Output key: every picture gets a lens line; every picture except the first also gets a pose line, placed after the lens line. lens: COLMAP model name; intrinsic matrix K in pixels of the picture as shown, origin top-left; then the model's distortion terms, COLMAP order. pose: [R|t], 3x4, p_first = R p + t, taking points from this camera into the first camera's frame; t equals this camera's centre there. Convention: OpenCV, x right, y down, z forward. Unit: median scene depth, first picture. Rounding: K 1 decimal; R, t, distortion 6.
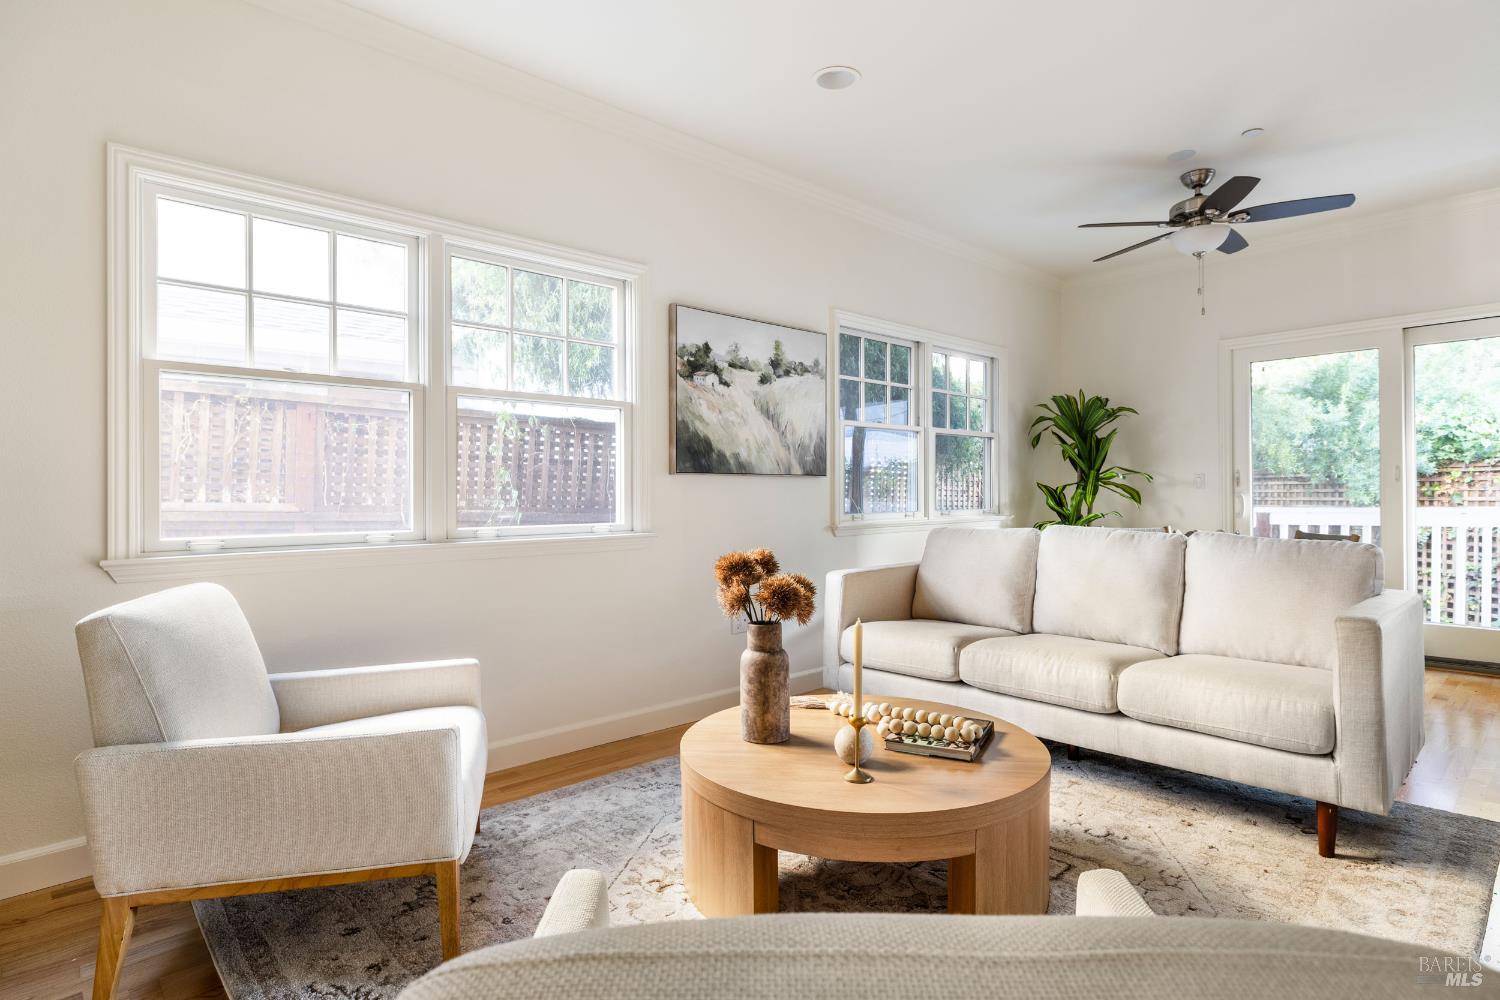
lens RADIAL K [[785.2, 0, 740.1], [0, 785.2, 495.2], [0, 0, 1]] dist [-0.004425, -0.000734]
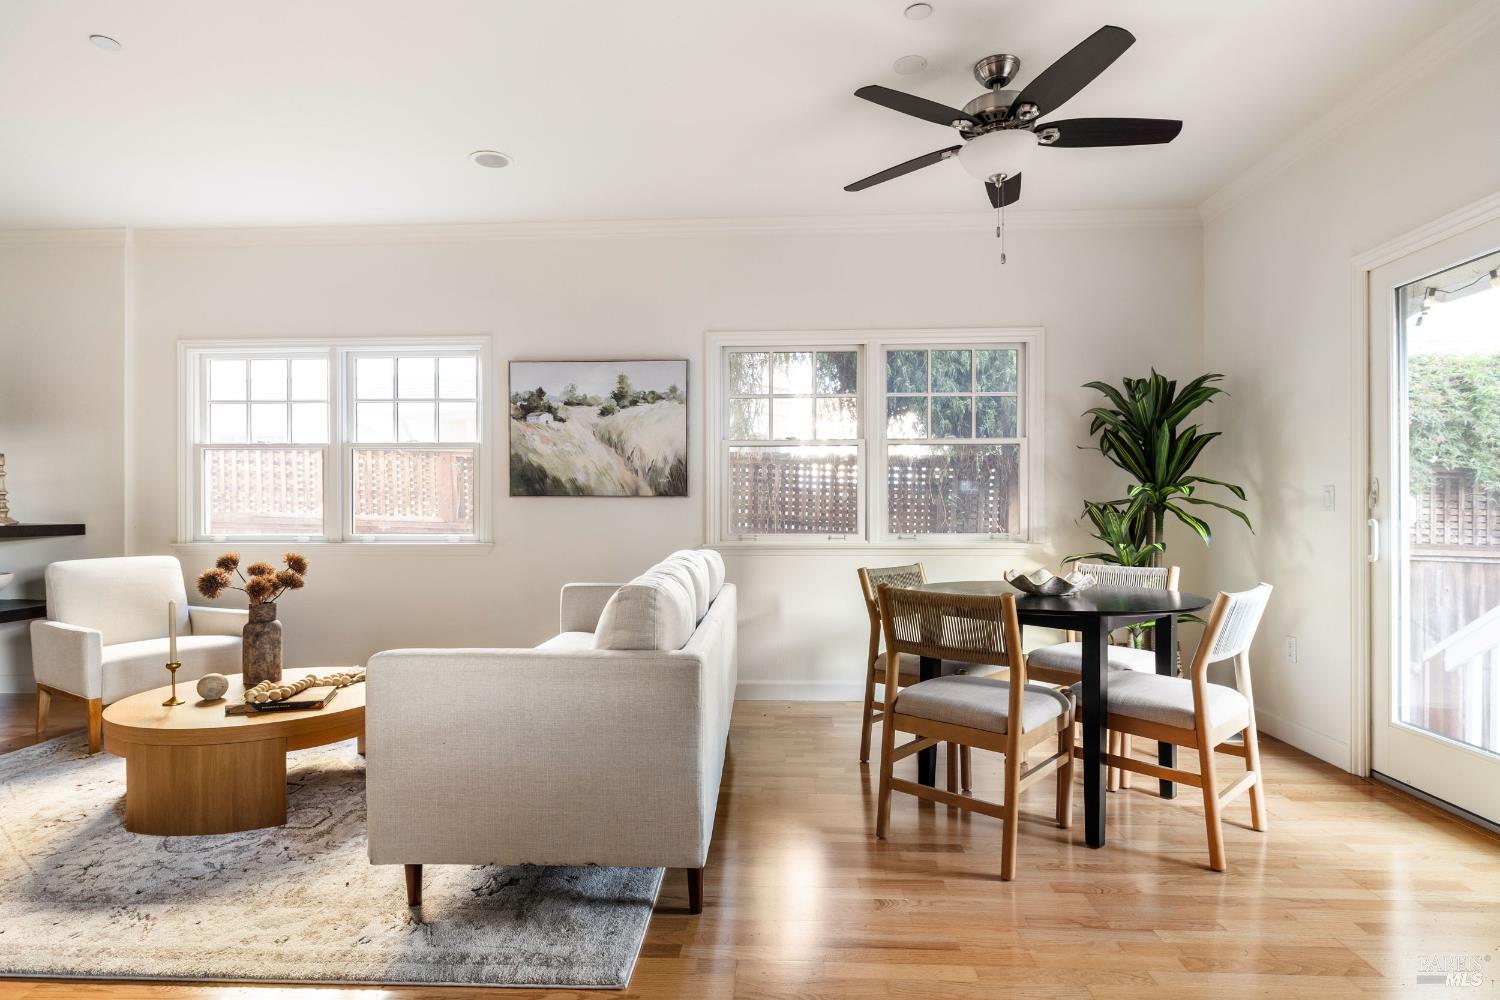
lens RADIAL K [[781.4, 0, 745.2], [0, 781.4, 513.0], [0, 0, 1]] dist [0.002121, 0.000797]
pose [[0.702275, 0.008021, -0.711861, 0.978452], [-0.004727, 0.999967, 0.006604, -0.010651], [0.711890, -0.001272, 0.702290, 0.357703]]
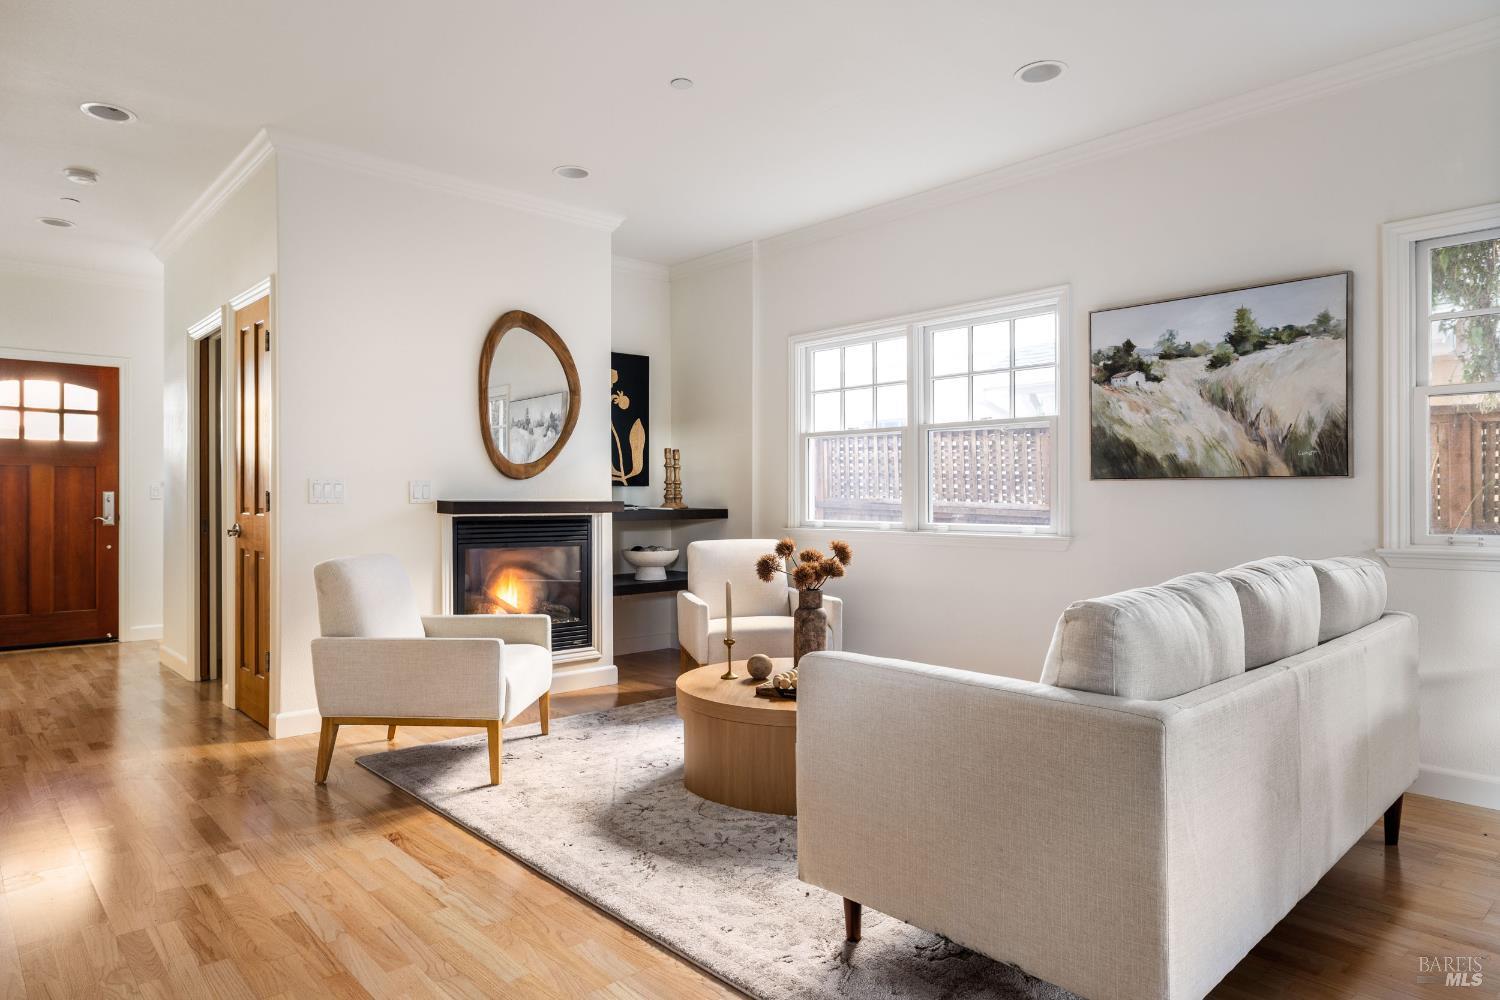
lens RADIAL K [[908.6, 0, 745.3], [0, 908.6, 496.0], [0, 0, 1]] dist [-0.000246, 0.001563]
pose [[-0.000572, 0.005261, -0.999986, 0.993762], [-0.000352, 0.999986, 0.005262, -0.011858], [1.000000, 0.000355, -0.000570, 0.508601]]
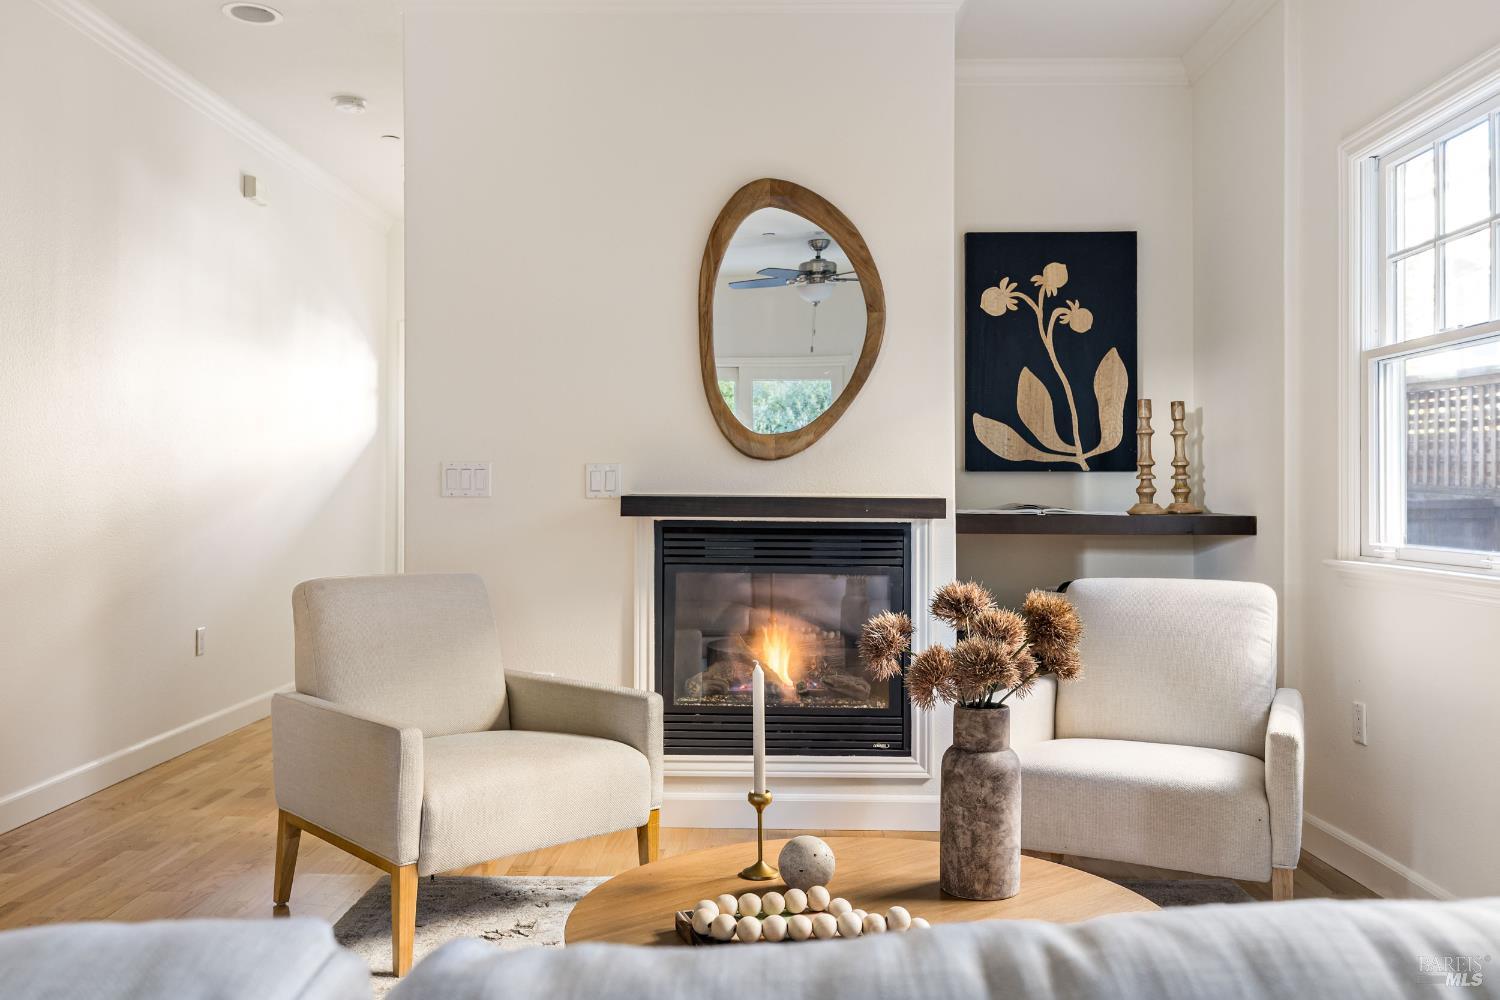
lens RADIAL K [[1250.8, 0, 750.0], [0, 1250.8, 500.0], [0, 0, 1]] dist [-0.003012, -0.000266]
pose [[-0.680753, 0.006955, -0.732480, 0.507161], [0.000666, 0.999960, 0.008876, -0.004421], [0.732513, 0.005554, -0.680731, 0.885778]]
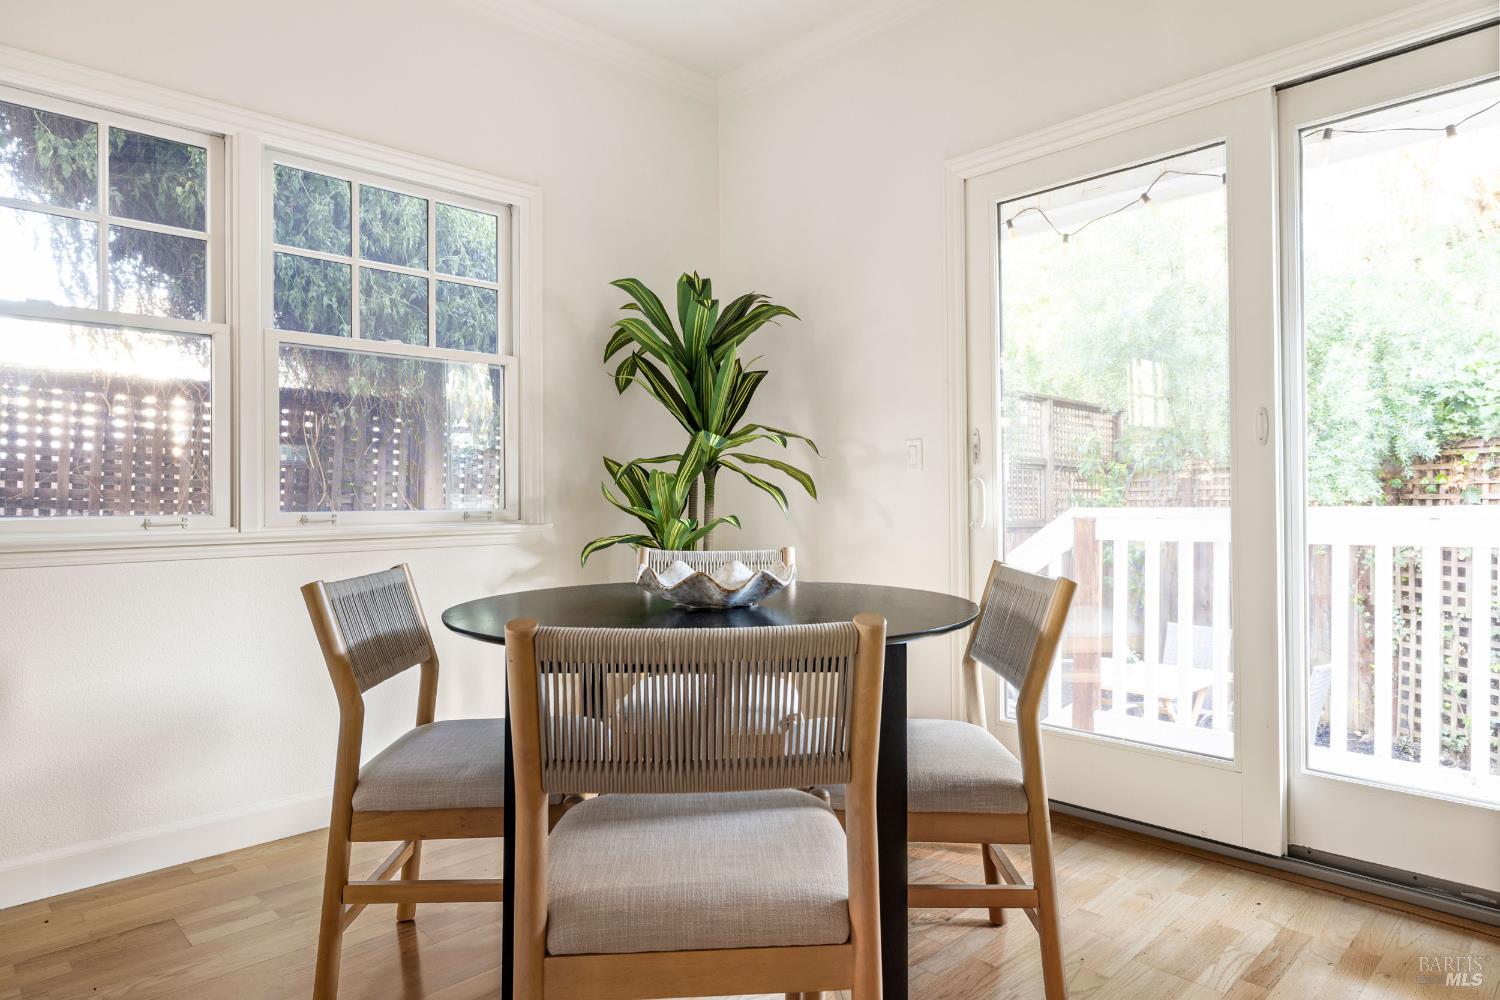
lens RADIAL K [[883.1, 0, 751.4], [0, 883.1, 494.9], [0, 0, 1]] dist [-0.000973, 0.001204]
pose [[0.999598, 0.000146, 0.028353, 0.654495], [0.000014, 0.999984, -0.005640, 0.015980], [-0.028353, 0.005638, 0.999582, 0.628332]]
